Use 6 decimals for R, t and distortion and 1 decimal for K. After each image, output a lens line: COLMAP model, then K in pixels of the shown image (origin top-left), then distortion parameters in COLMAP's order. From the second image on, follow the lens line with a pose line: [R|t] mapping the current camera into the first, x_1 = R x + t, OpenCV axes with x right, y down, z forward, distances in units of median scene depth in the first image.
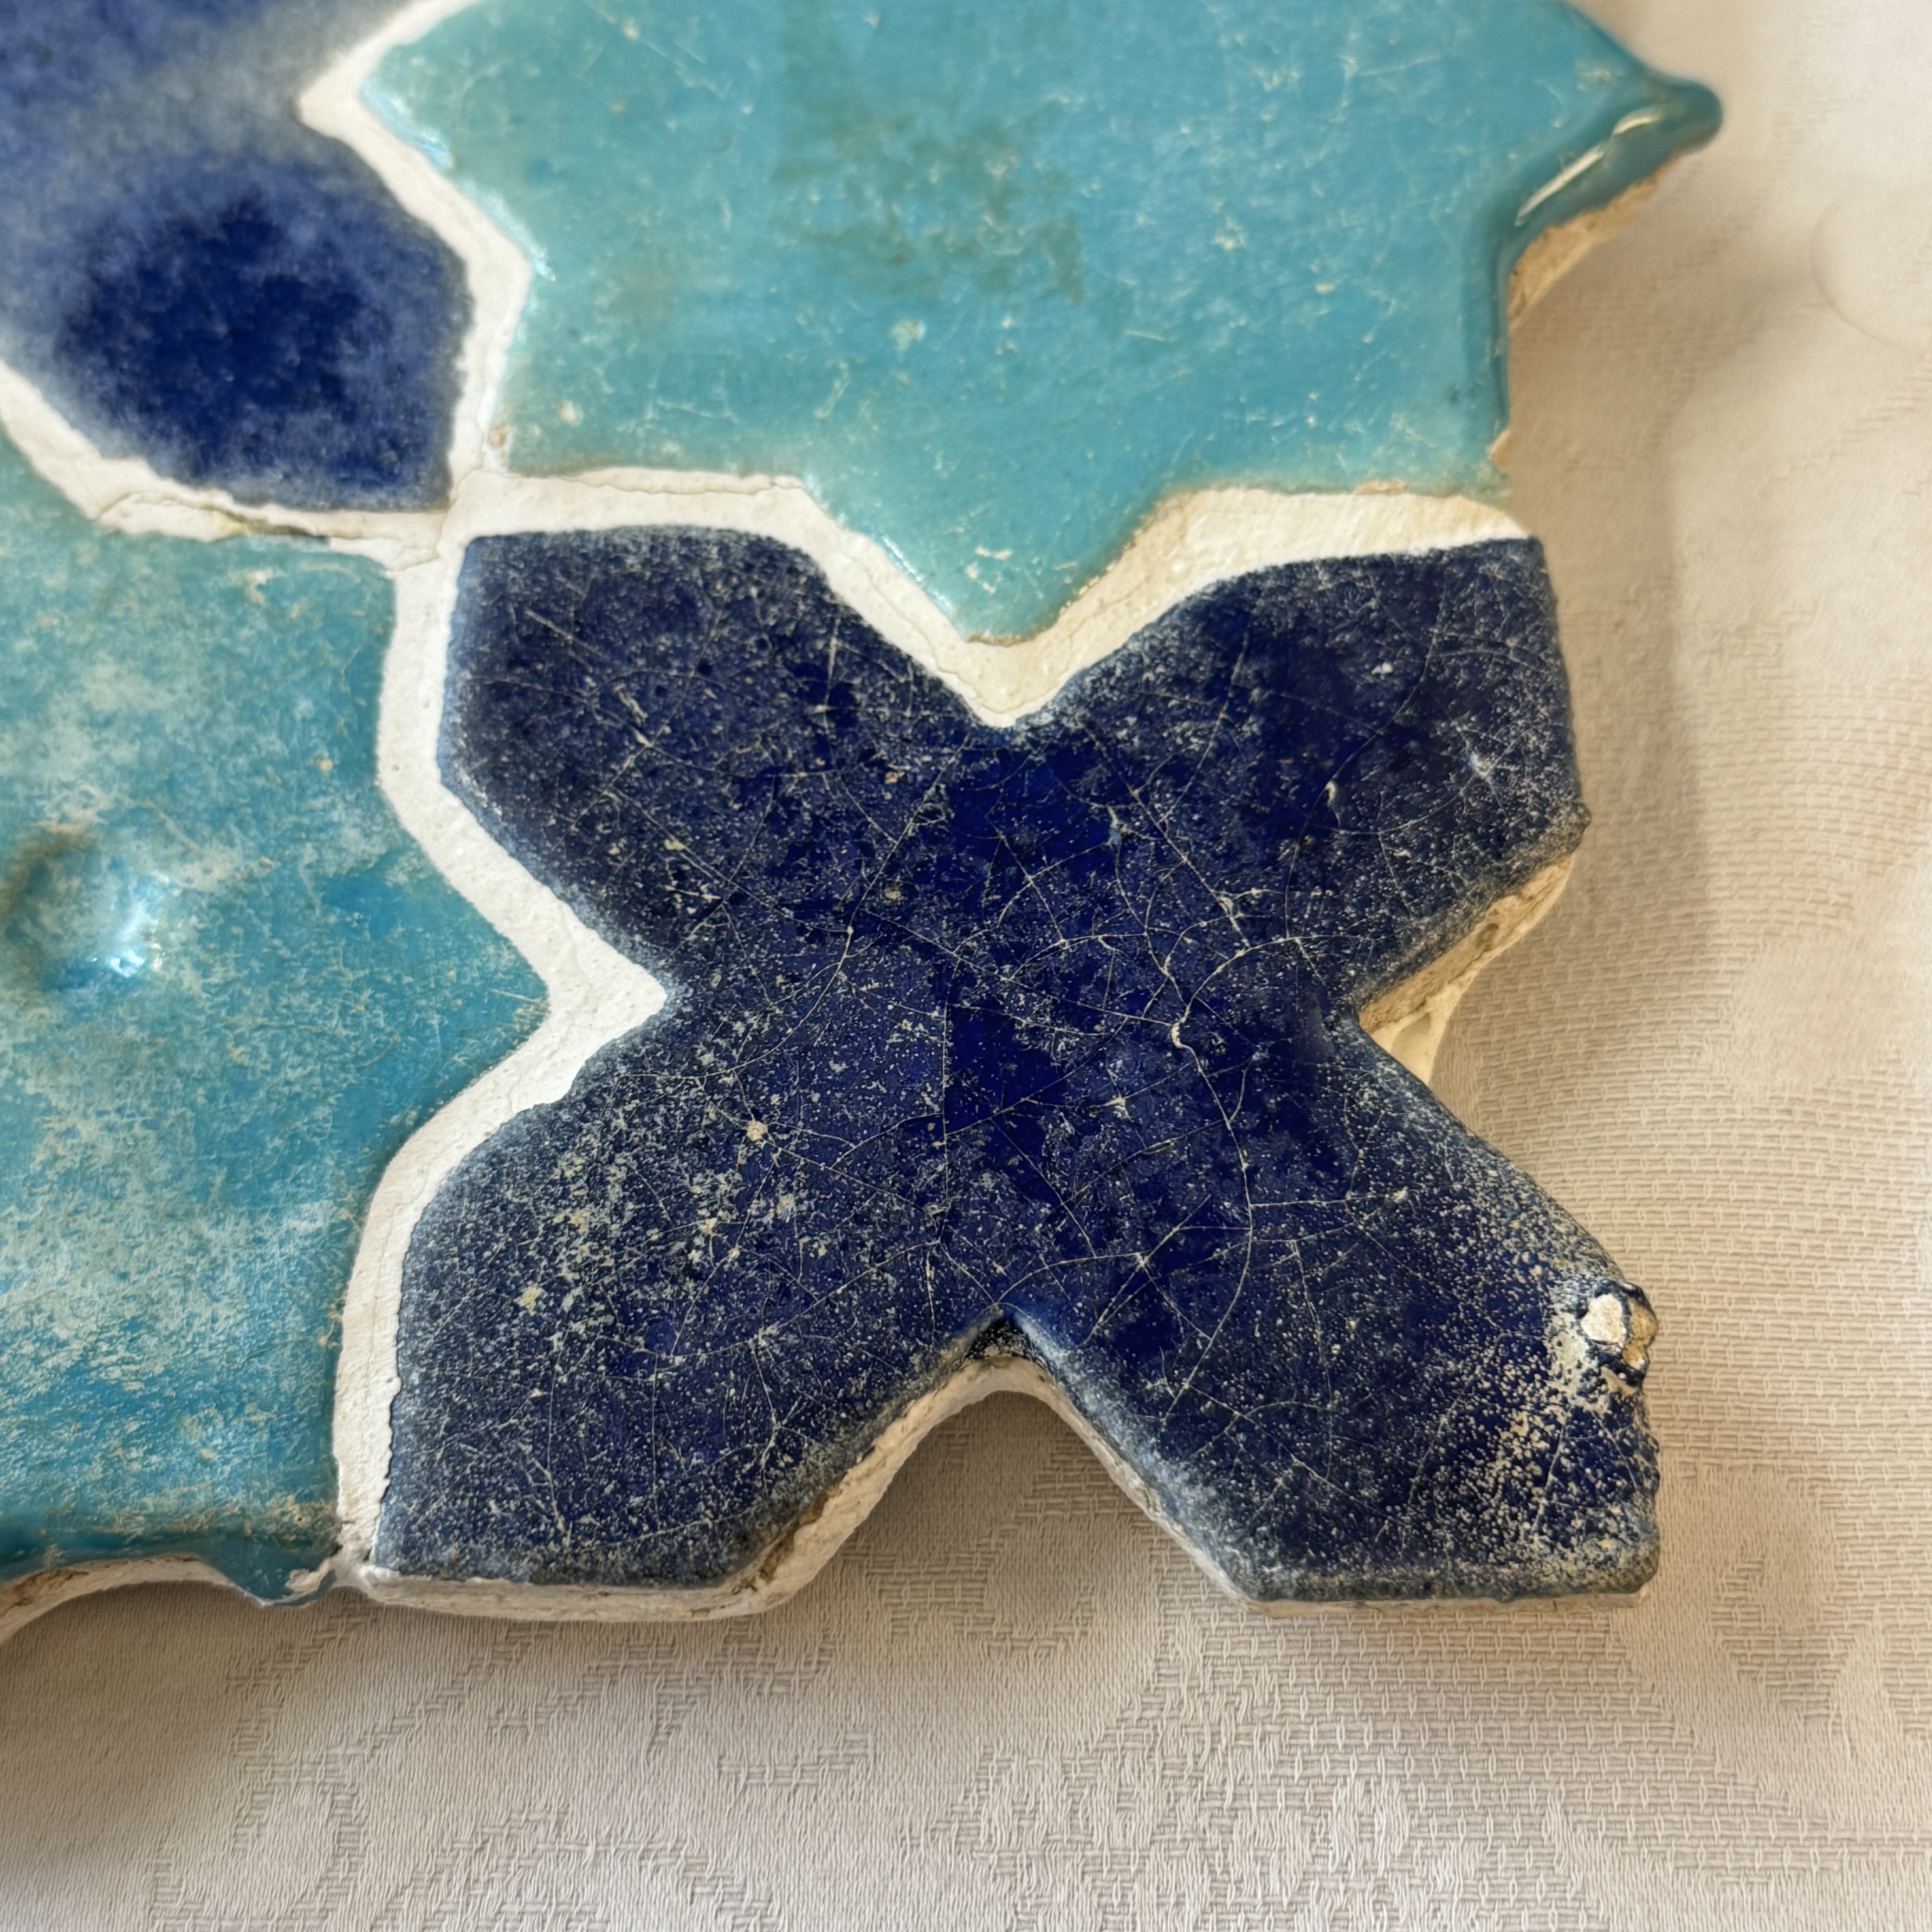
lens RADIAL K [[3118.0, 0, 978.7], [0, 3118.0, 963.6], [0, 0, 1]] dist [0.157935, -0.389781]
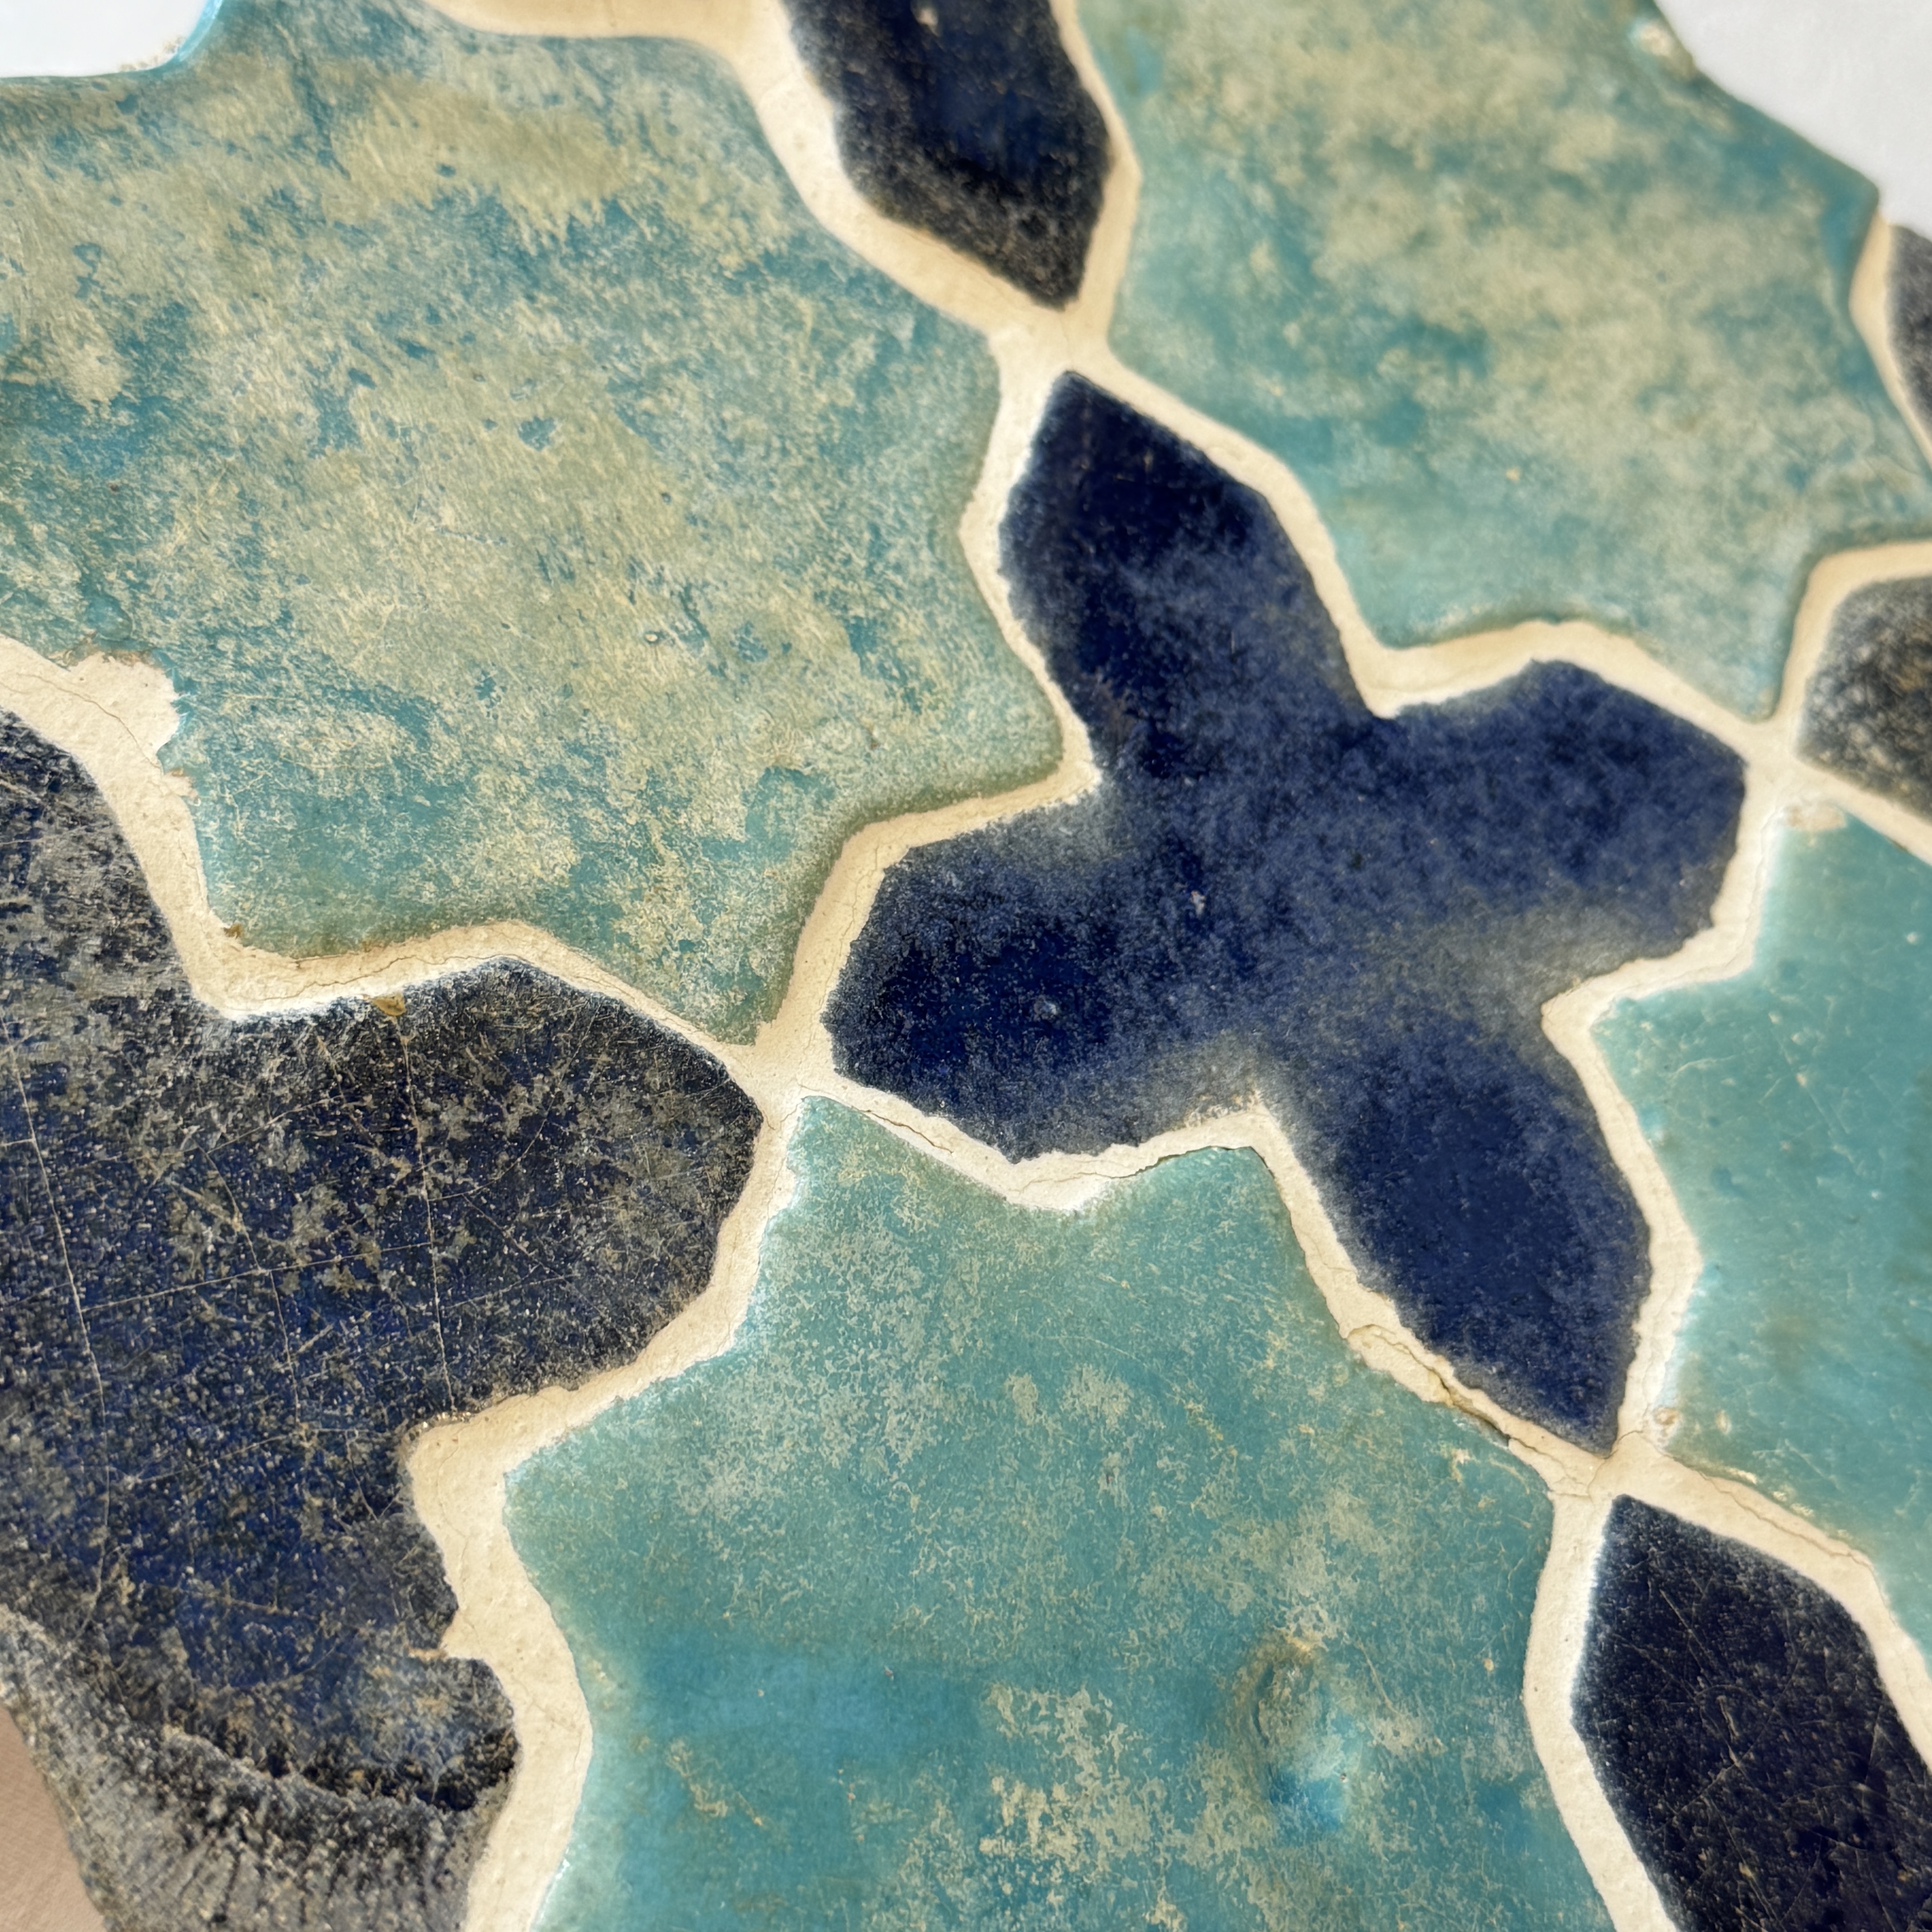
lens RADIAL K [[3093.4, 0, 962.1], [0, 3093.4, 947.5], [0, 0, 1]] dist [0.184254, -0.525765]
pose [[0.860869, 0.441553, 0.252856, -0.769997], [-0.430535, 0.896958, -0.100531, -0.099938], [-0.271191, -0.022319, 0.962267, -0.028123]]
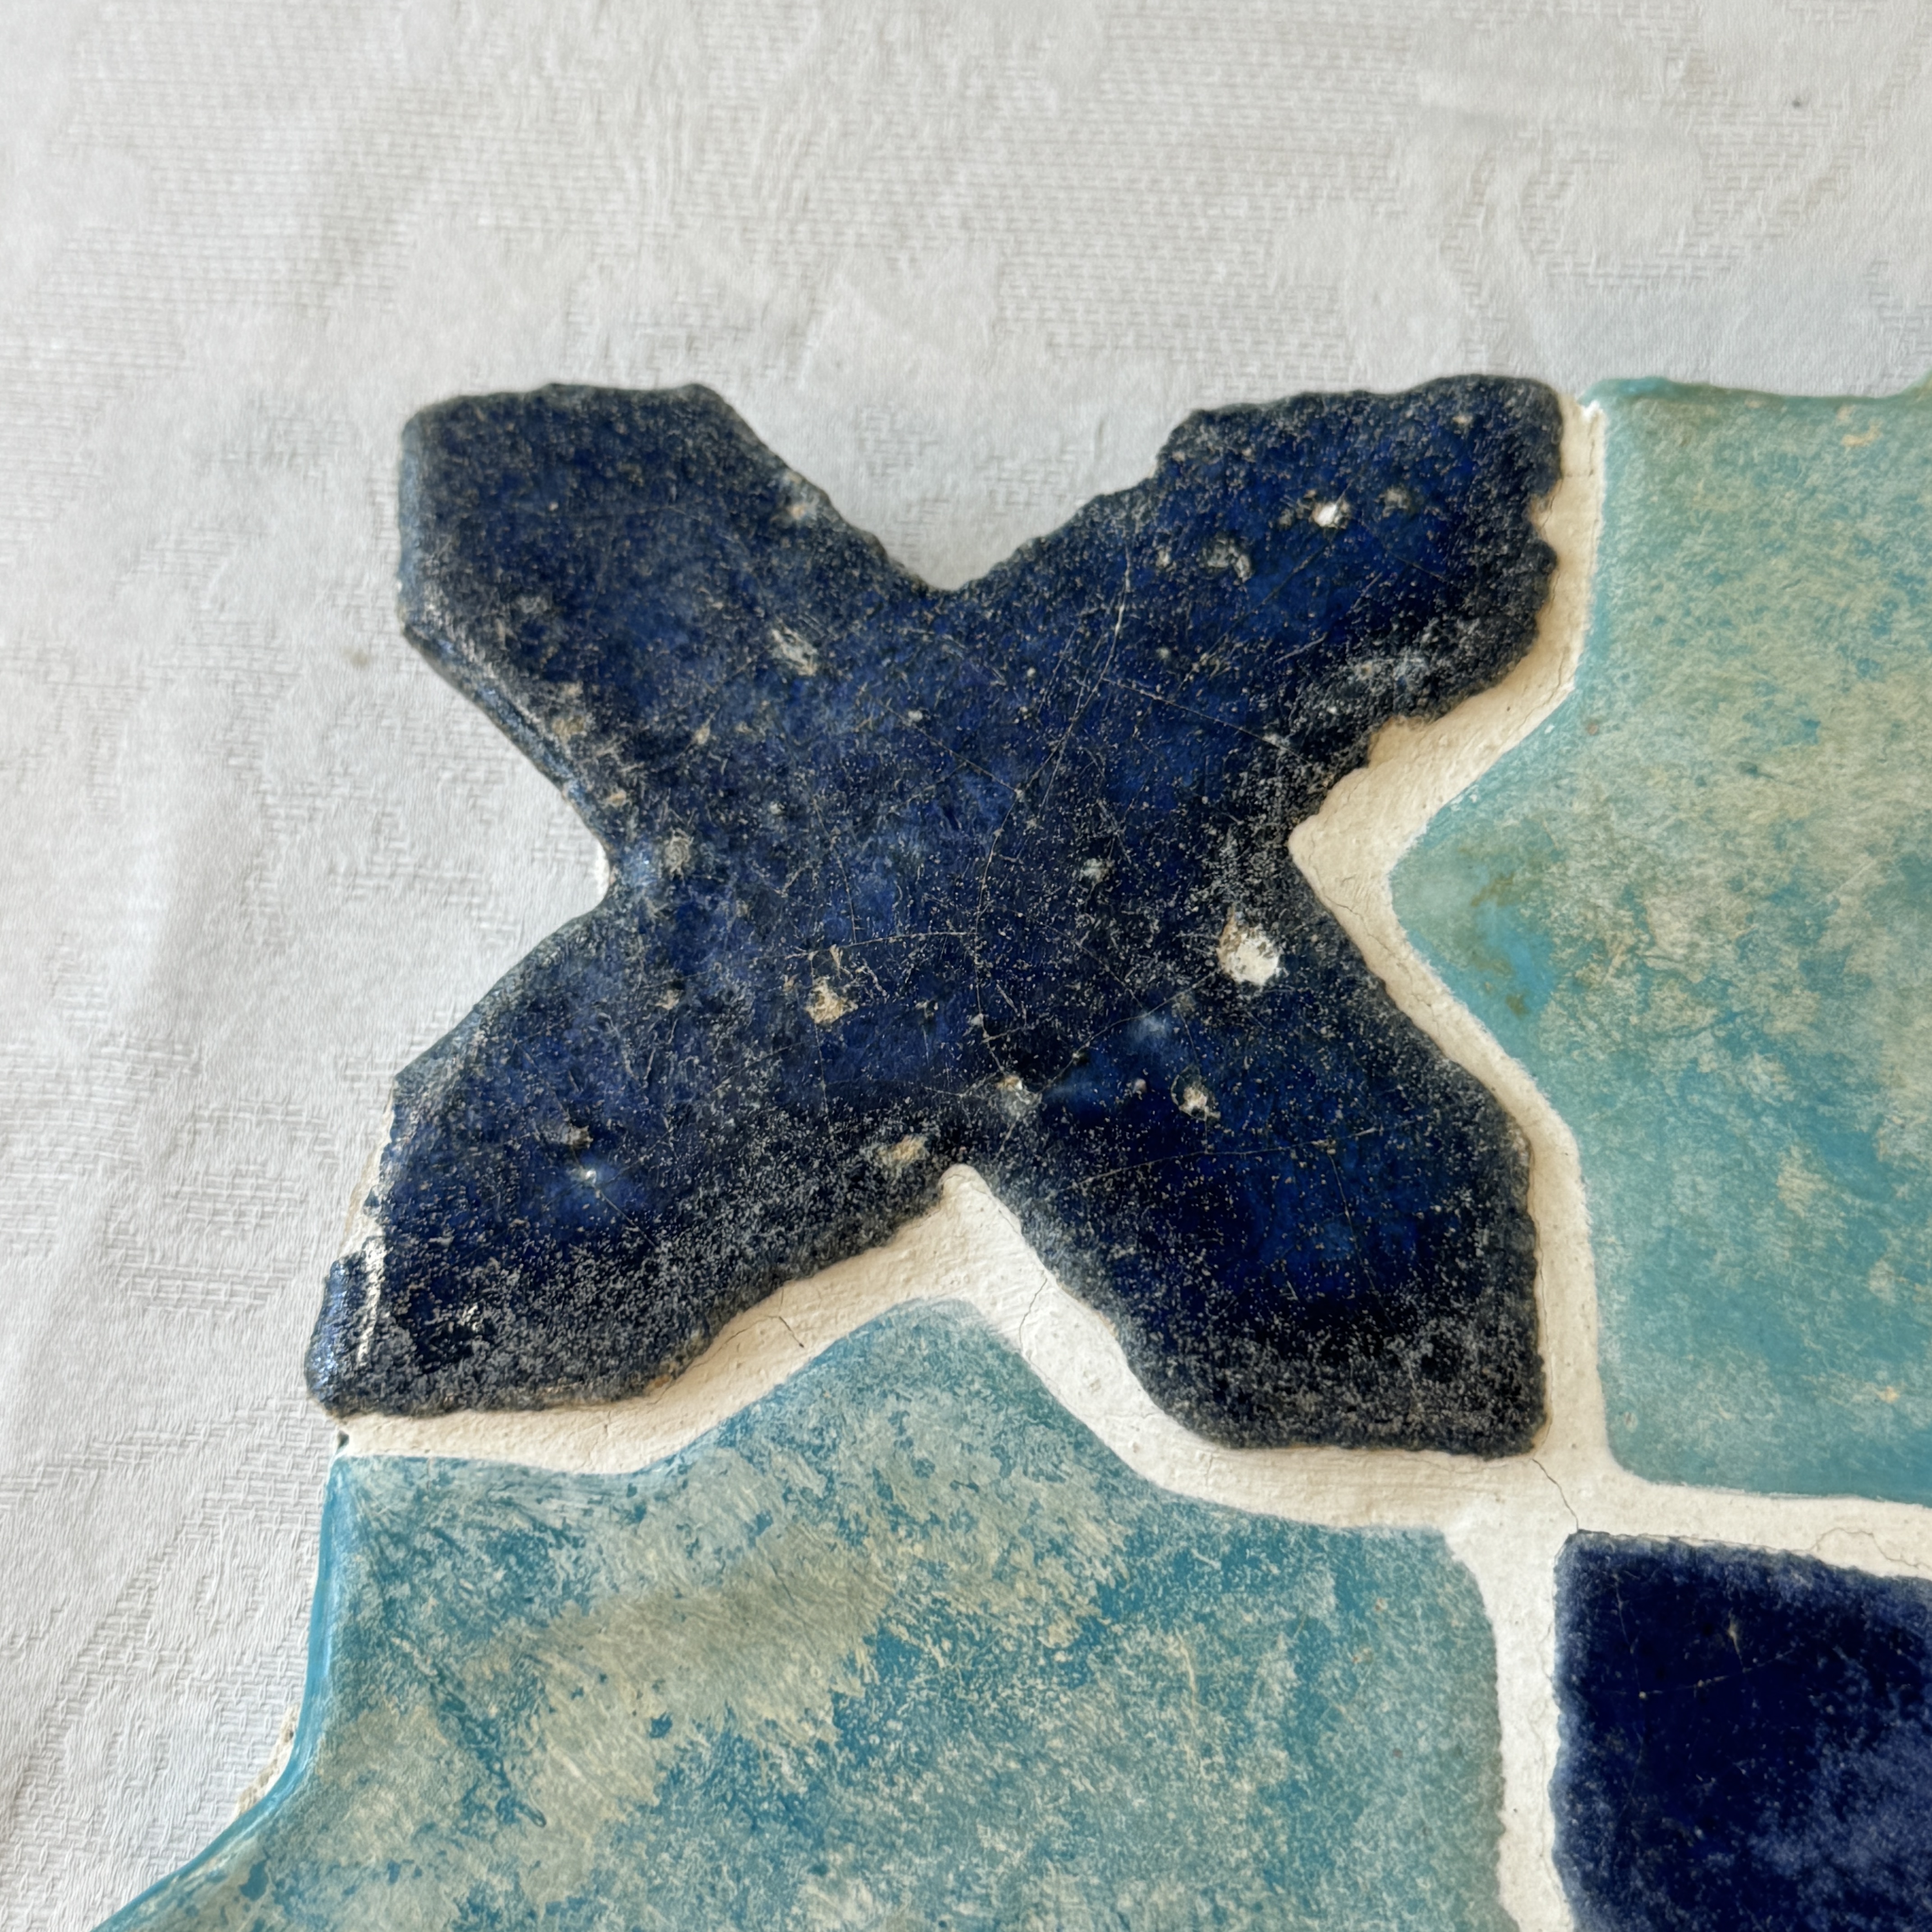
lens RADIAL K [[3120.2, 0, 974.8], [0, 3120.2, 986.7], [0, 0, 1]] dist [0.171767, -0.489028]
pose [[0.997975, 0.040700, -0.048872, -0.644295], [-0.032512, 0.986908, 0.157973, -0.751333], [0.054662, -0.156064, 0.986233, 0.336009]]
